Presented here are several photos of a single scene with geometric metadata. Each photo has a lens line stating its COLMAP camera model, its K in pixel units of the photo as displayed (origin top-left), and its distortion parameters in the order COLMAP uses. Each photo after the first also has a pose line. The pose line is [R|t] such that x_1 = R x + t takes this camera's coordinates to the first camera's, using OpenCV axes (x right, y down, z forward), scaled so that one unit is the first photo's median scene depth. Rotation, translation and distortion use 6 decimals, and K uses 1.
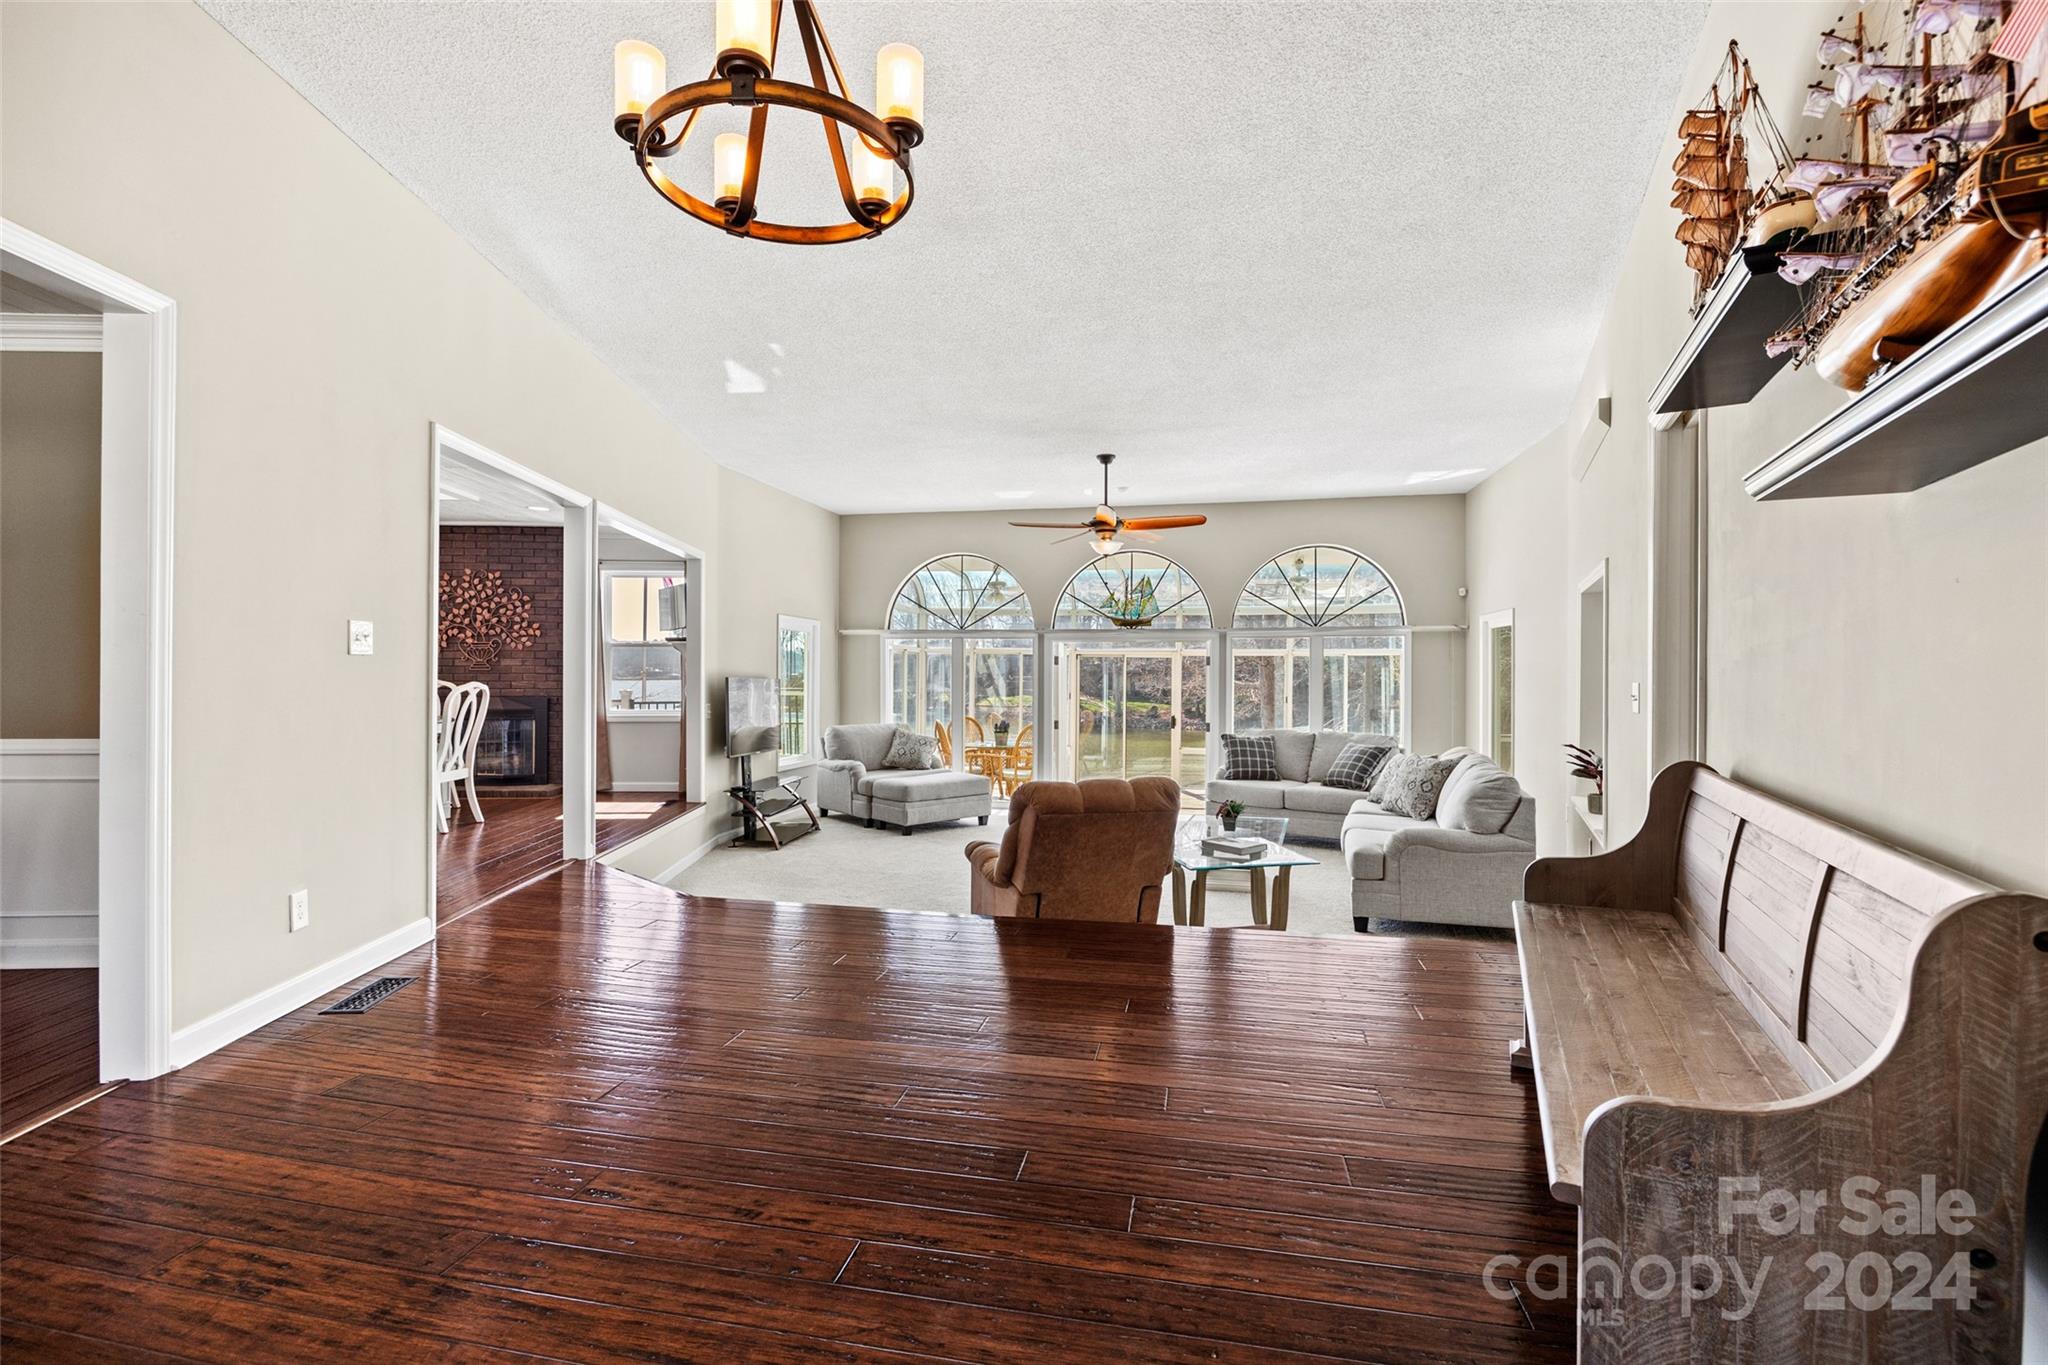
lens RADIAL K [[893.1, 0, 1036.3], [0, 893.1, 682.6], [0, 0, 1]] dist [-0.004760, -0.000233]
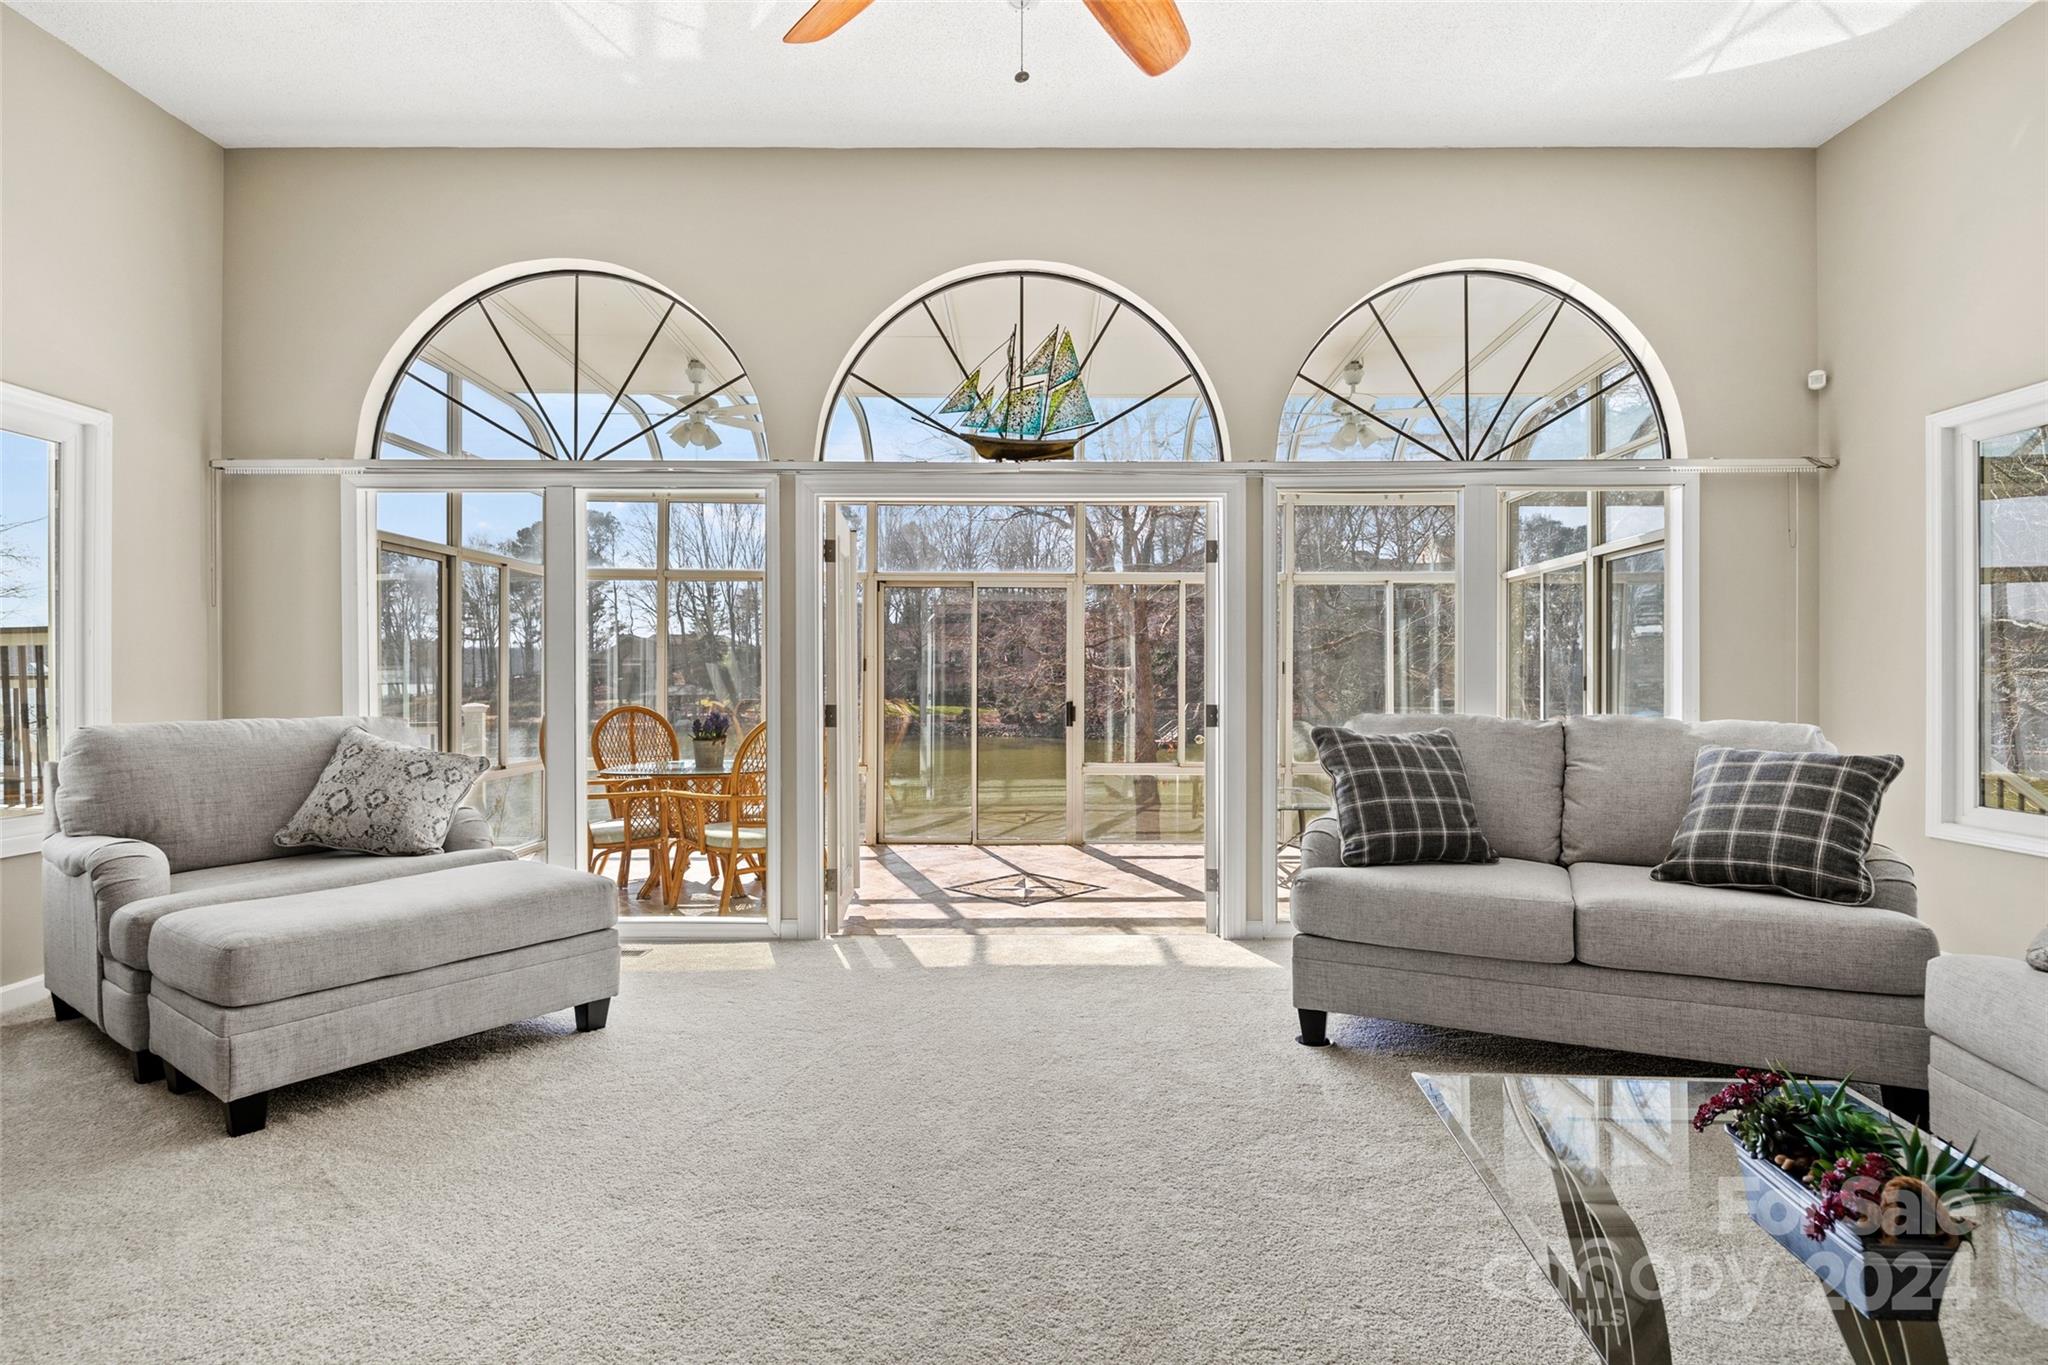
lens RADIAL K [[1024.2, 0, 1024.5], [0, 1024.2, 682.1], [0, 0, 1]] dist [-0.005243, -0.000143]
pose [[0.981127, -0.007438, 0.193224, 0.020911], [0.007853, 0.999968, -0.001383, 0.036473], [-0.193207, 0.002874, 0.981154, 0.587376]]
